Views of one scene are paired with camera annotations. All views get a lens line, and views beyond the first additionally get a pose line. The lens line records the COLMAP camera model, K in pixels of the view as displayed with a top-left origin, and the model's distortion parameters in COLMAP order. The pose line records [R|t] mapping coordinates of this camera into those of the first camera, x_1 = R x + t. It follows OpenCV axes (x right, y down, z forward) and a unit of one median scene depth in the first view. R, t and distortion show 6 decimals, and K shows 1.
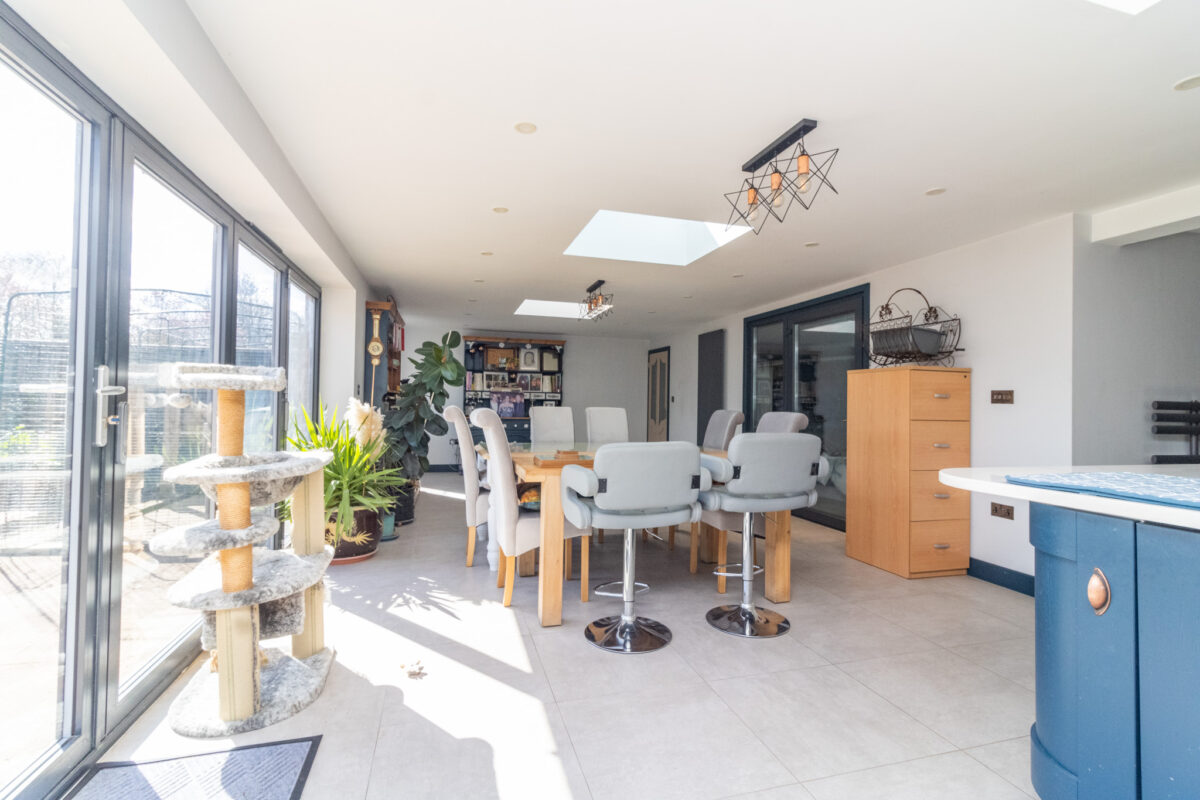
lens RADIAL K [[551.8, 0, 602.4], [0, 551.8, 393.8], [0, 0, 1]] dist [0.002343, 0.001570]
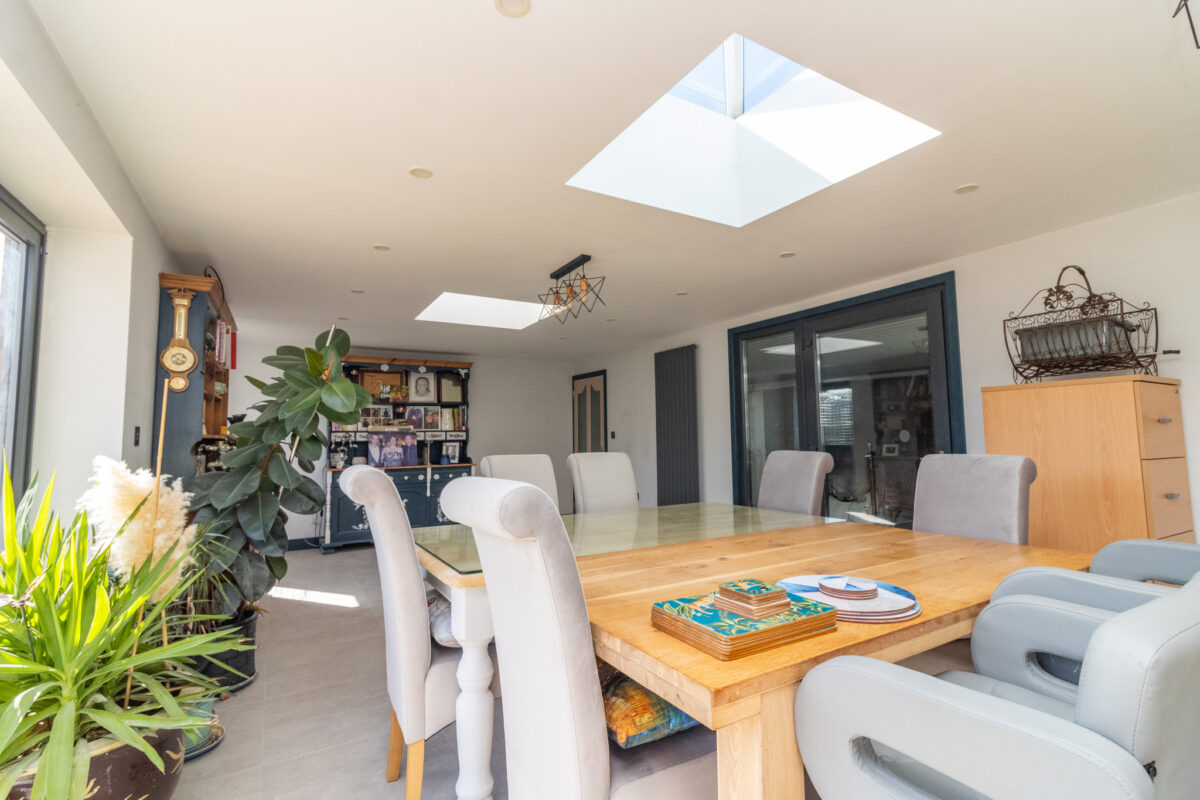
lens RADIAL K [[551.8, 0, 602.4], [0, 551.8, 393.8], [0, 0, 1]] dist [0.002343, 0.001570]
pose [[0.968247, -0.009768, 0.249806, -0.132625], [0.025491, 0.997886, -0.059780, -0.003946], [-0.248694, 0.064250, 0.966449, 0.345075]]
